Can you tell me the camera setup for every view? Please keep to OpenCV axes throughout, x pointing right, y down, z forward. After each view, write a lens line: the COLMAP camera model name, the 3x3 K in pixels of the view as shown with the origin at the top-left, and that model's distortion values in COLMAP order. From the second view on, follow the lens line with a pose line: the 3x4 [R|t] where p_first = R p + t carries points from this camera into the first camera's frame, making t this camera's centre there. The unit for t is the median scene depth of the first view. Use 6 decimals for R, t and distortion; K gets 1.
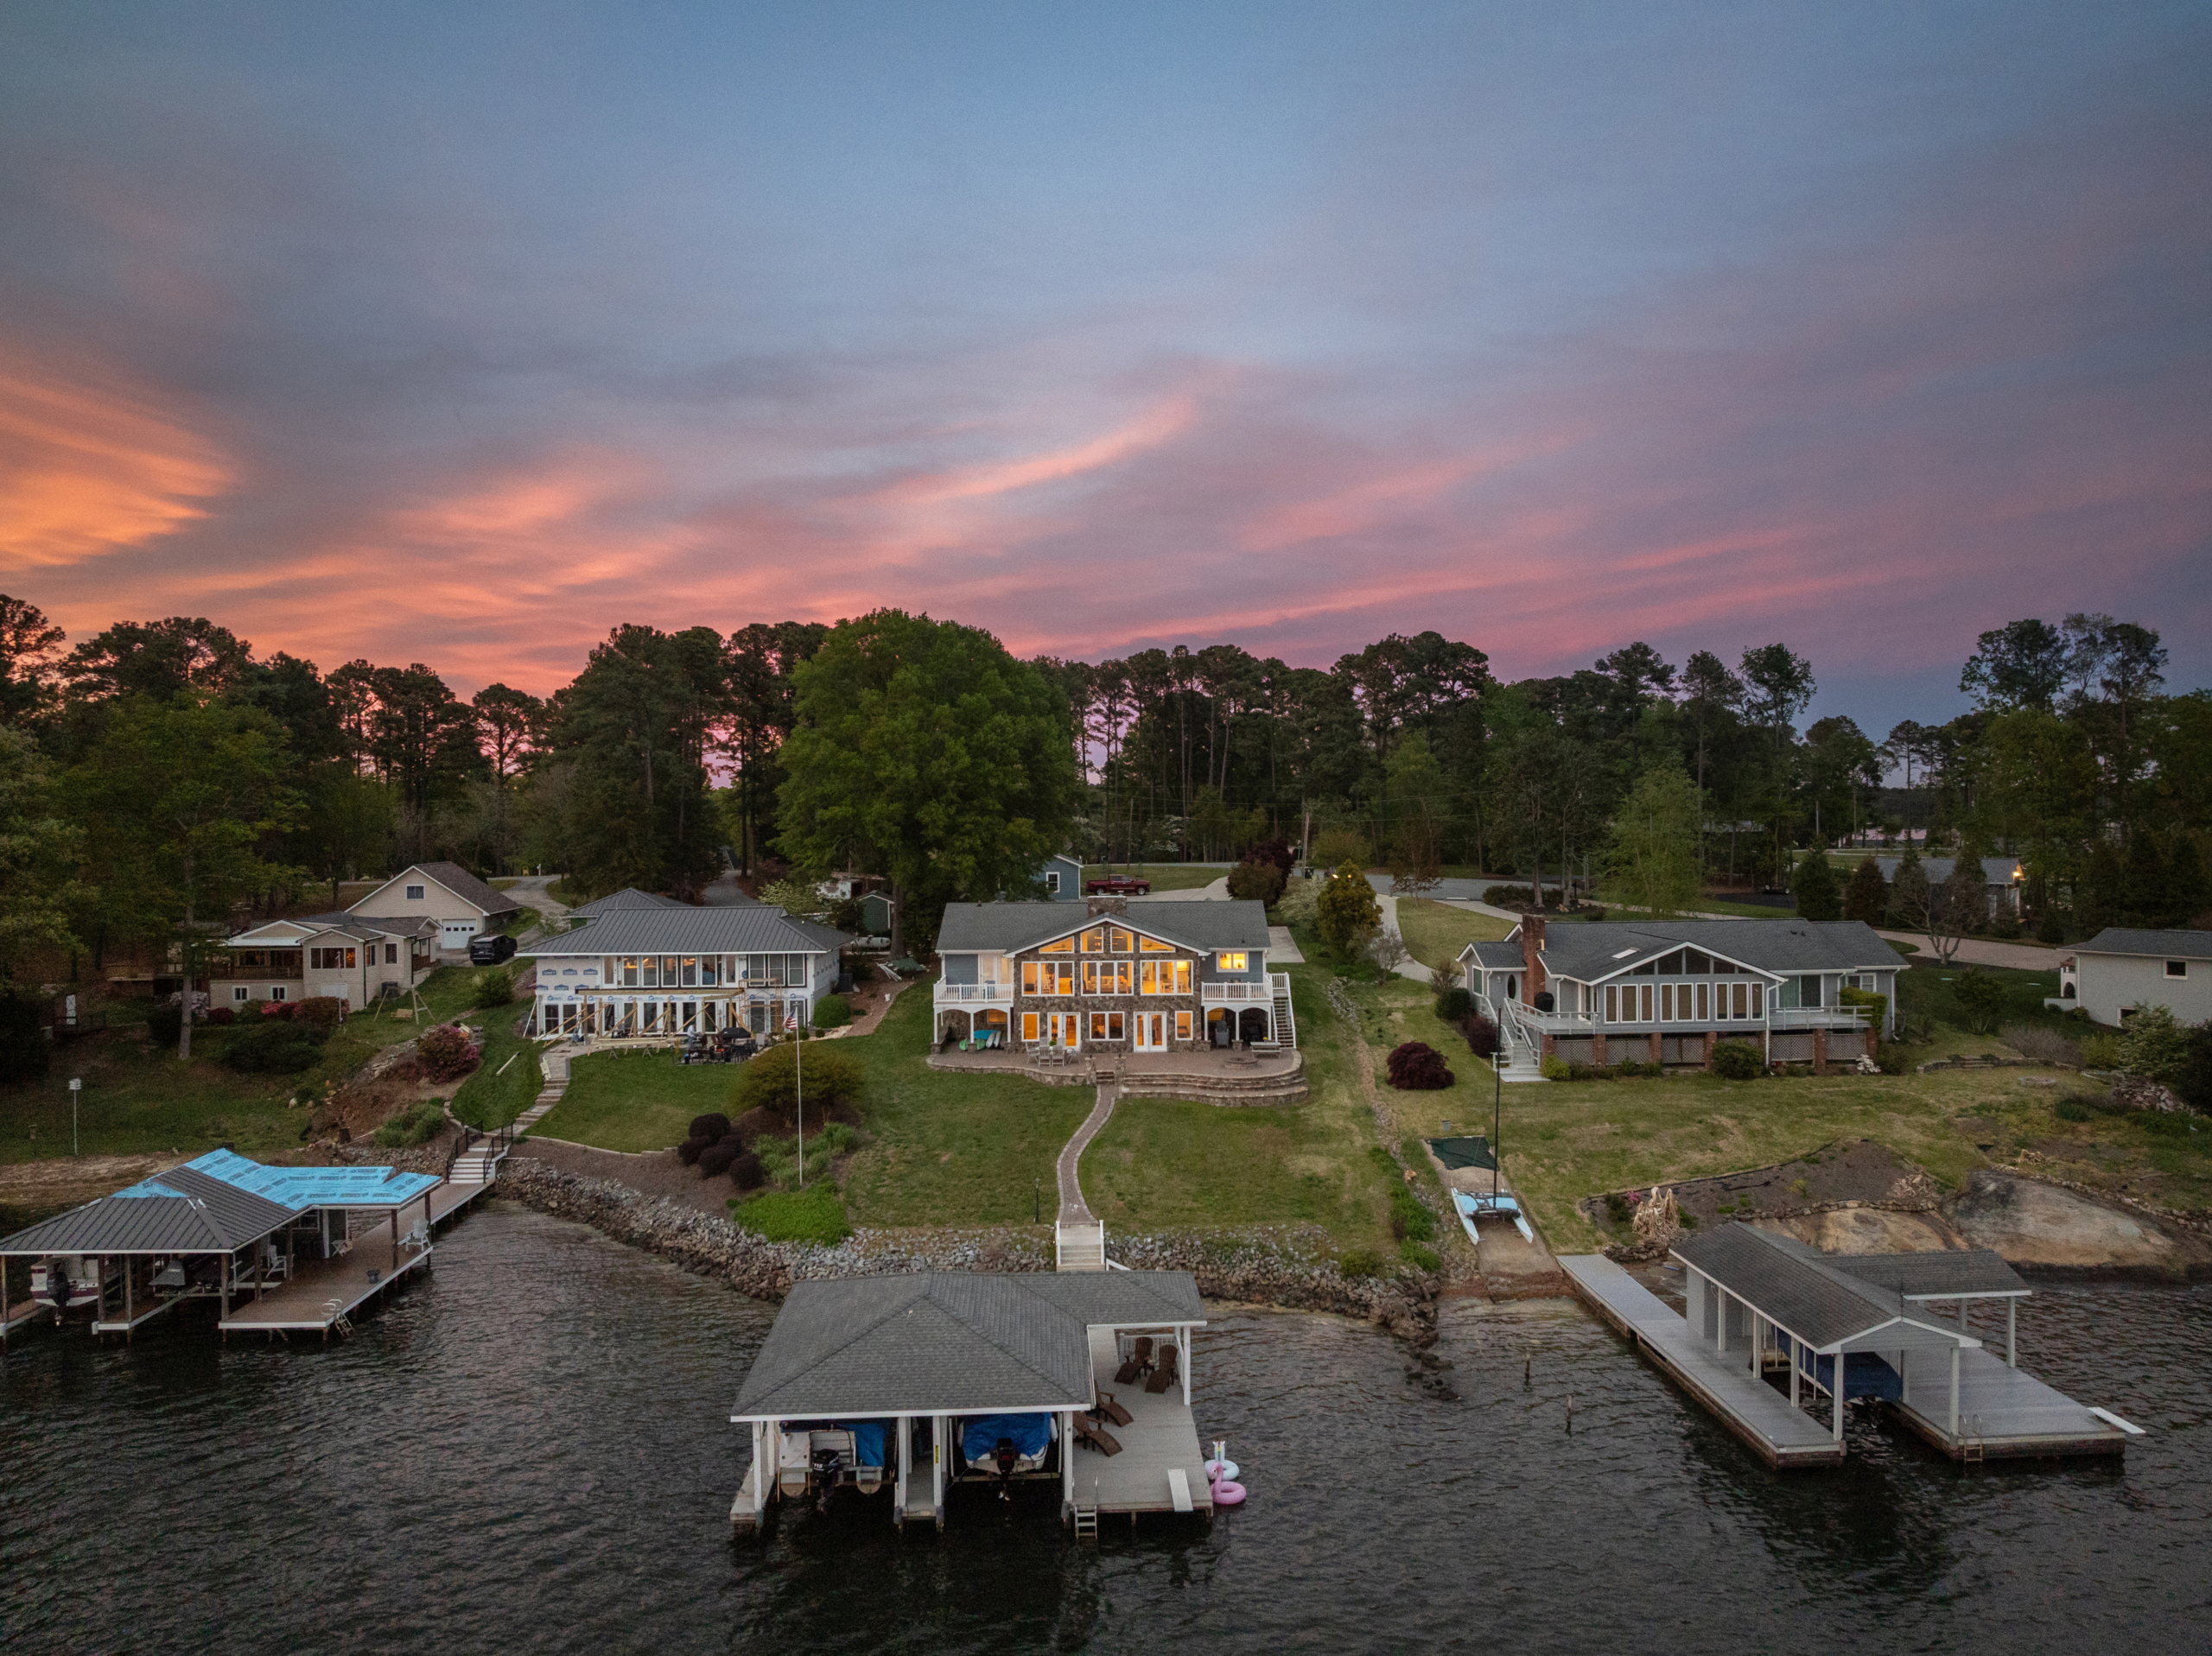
lens RADIAL K [[1576.7, 0, 1111.9], [0, 1576.7, 817.3], [0, 0, 1]] dist [-0.017448, -0.036870]
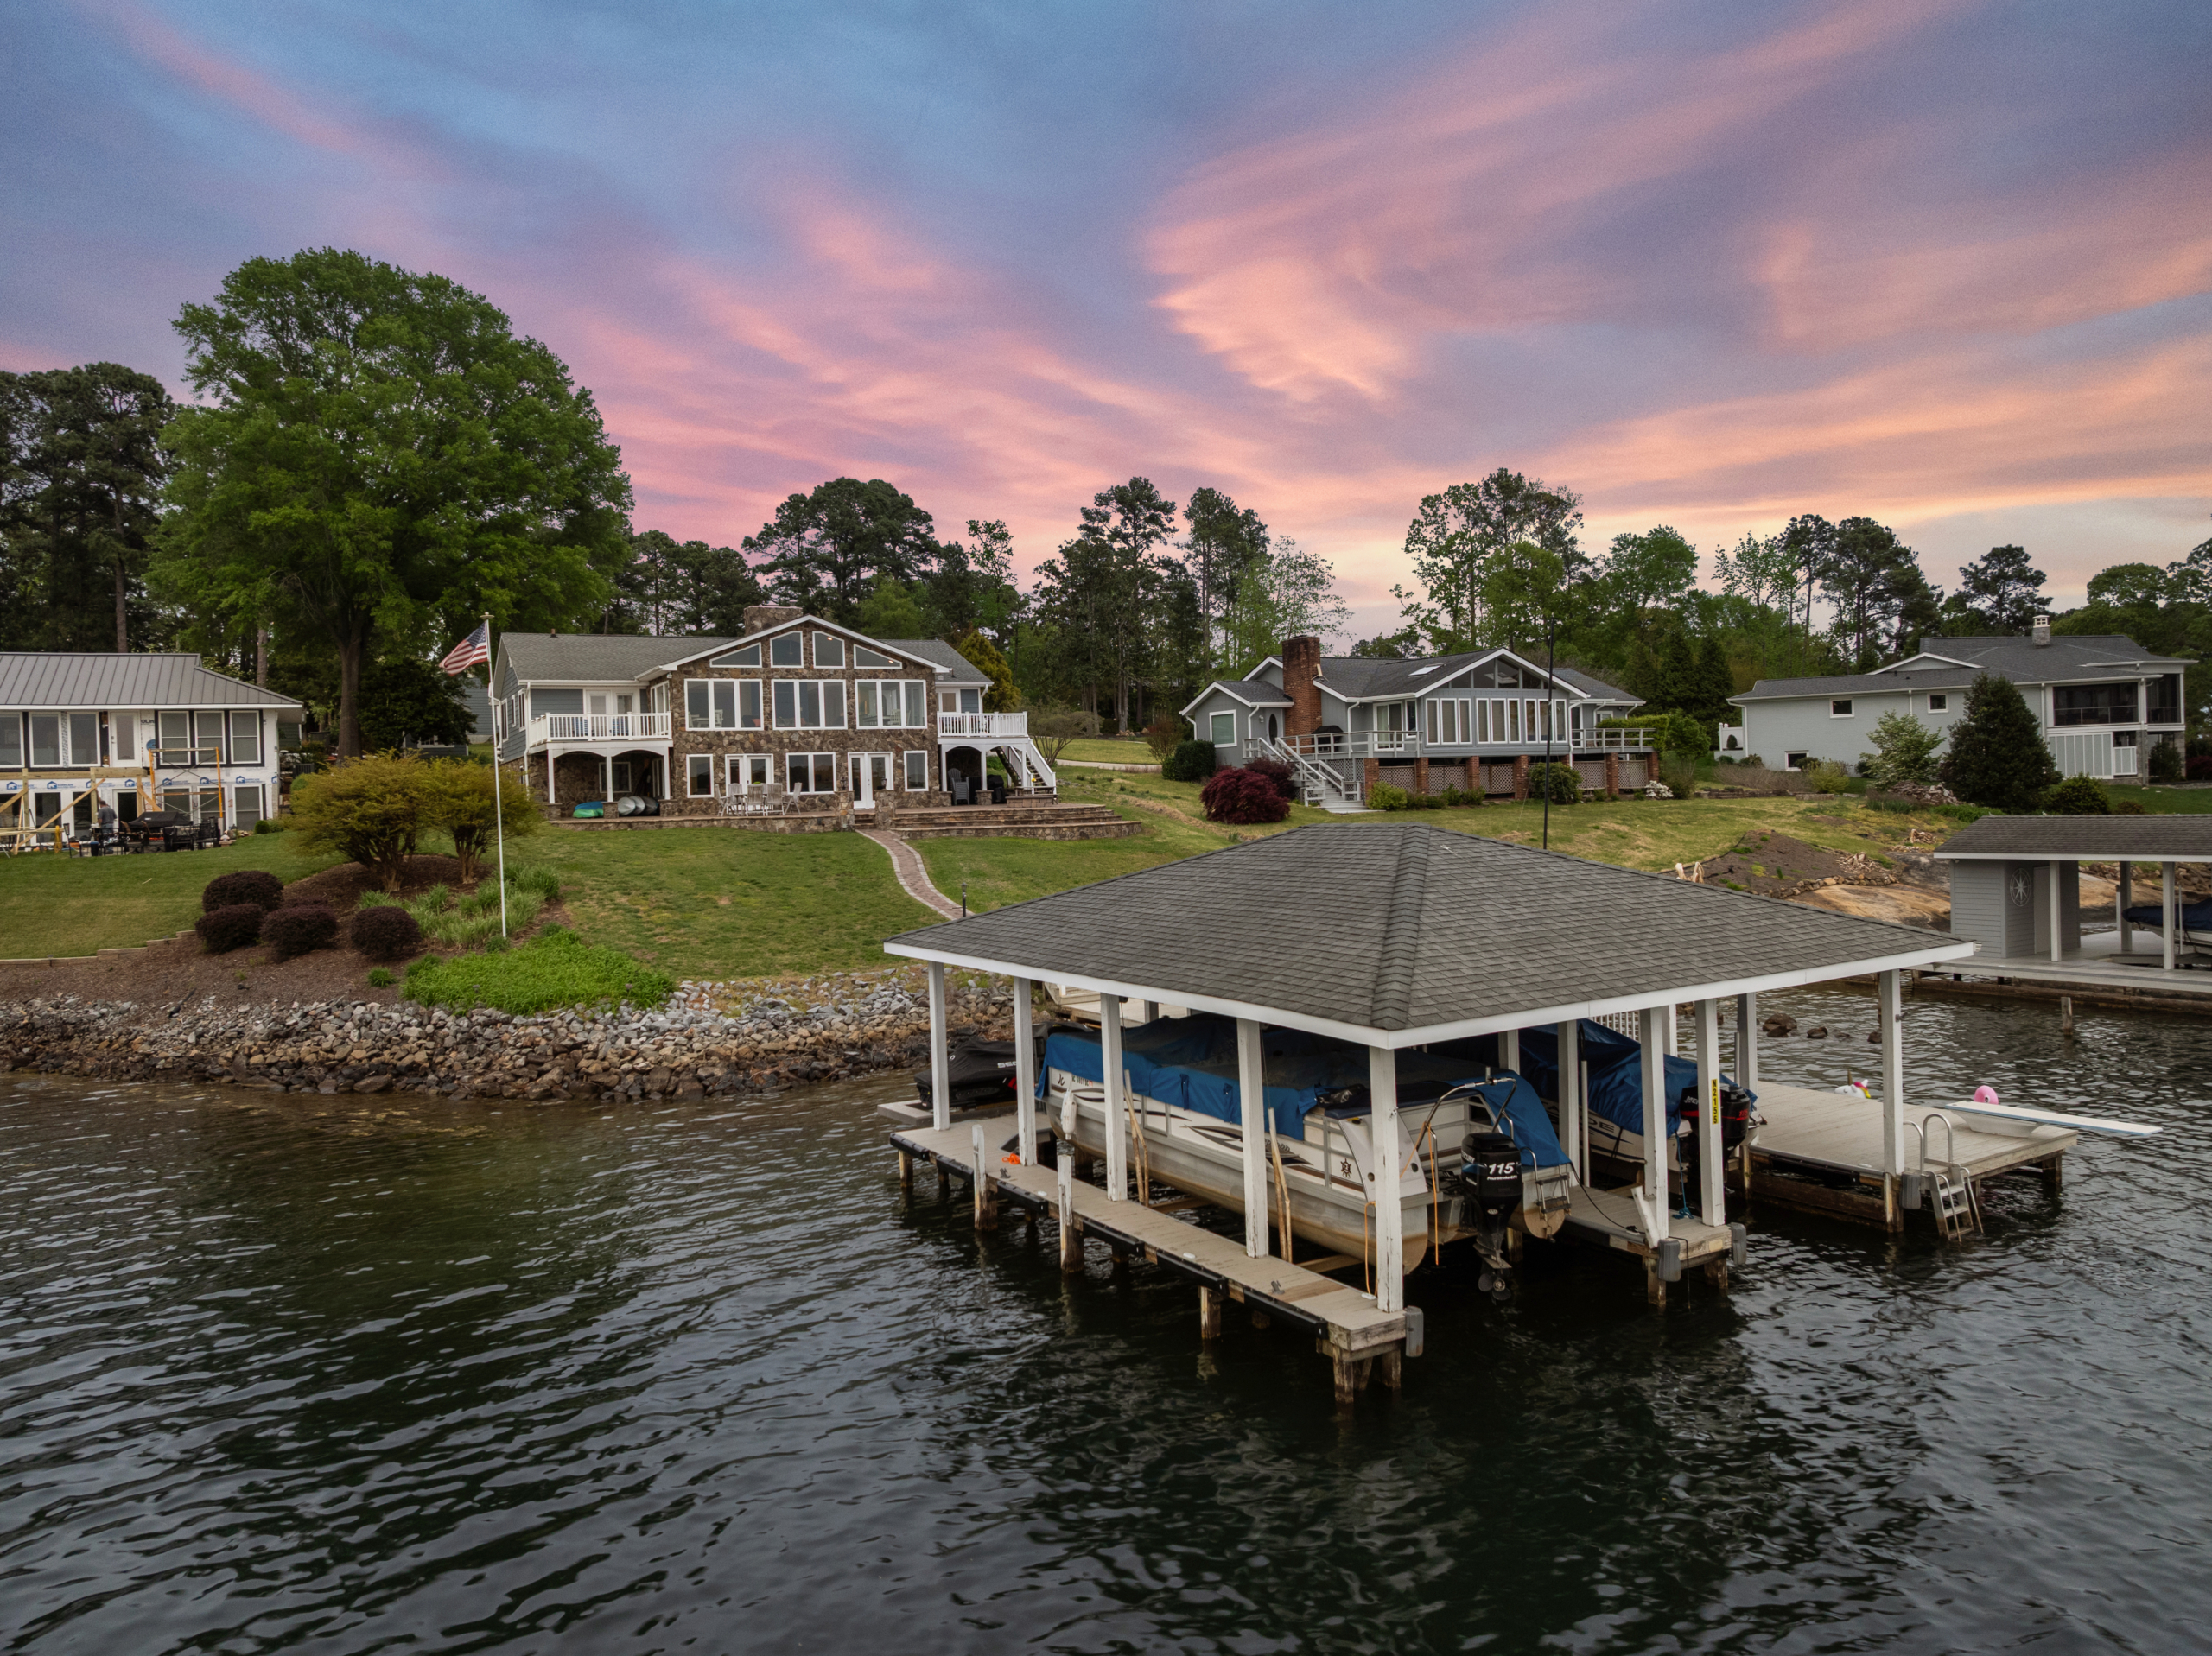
lens RADIAL K [[1557.9, 0, 1110.2], [0, 1557.9, 808.0], [0, 0, 1]] dist [-0.020779, -0.033015]
pose [[0.884370, -0.022109, 0.466262, -0.208695], [0.024975, 0.999688, 0.000031, 0.152349], [-0.466118, 0.011618, 0.884647, 0.334089]]
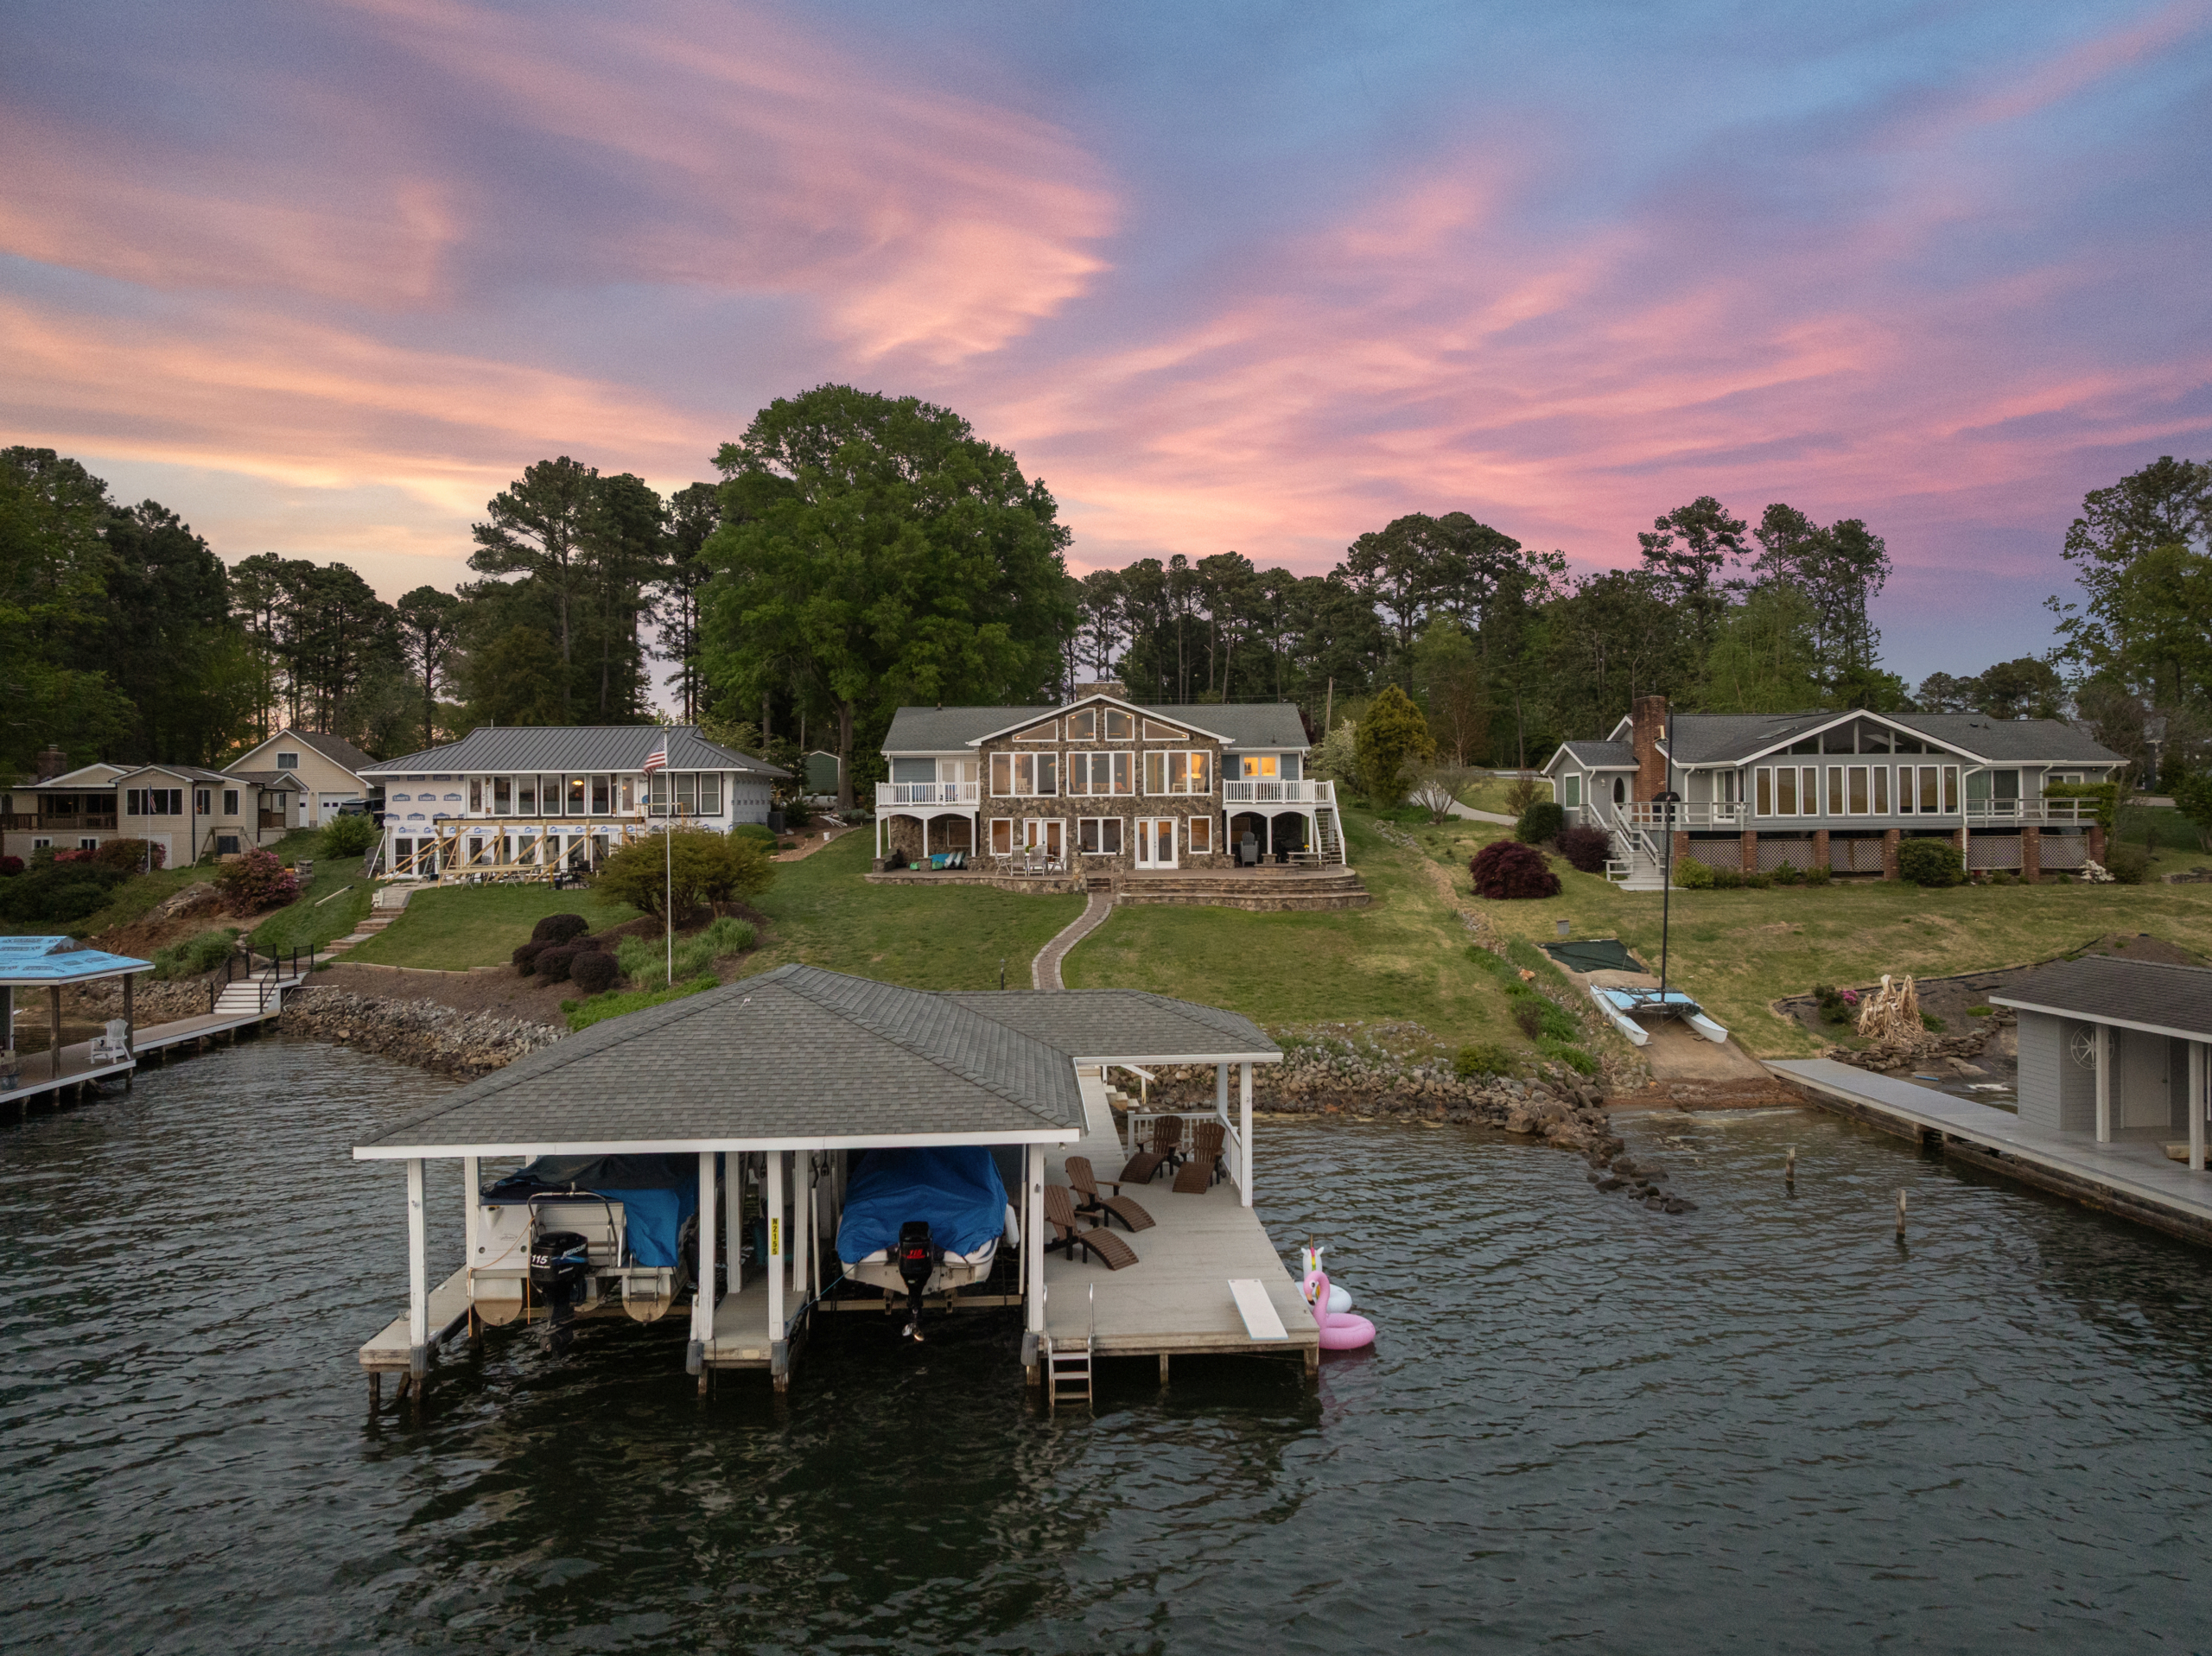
lens RADIAL K [[1571.9, 0, 1108.7], [0, 1571.9, 812.6], [0, 0, 1]] dist [-0.021188, -0.028356]
pose [[0.999986, 0.000316, 0.005321, -0.003199], [-0.000270, 0.999964, -0.008489, 0.128771], [-0.005323, 0.008487, 0.999950, 0.232876]]
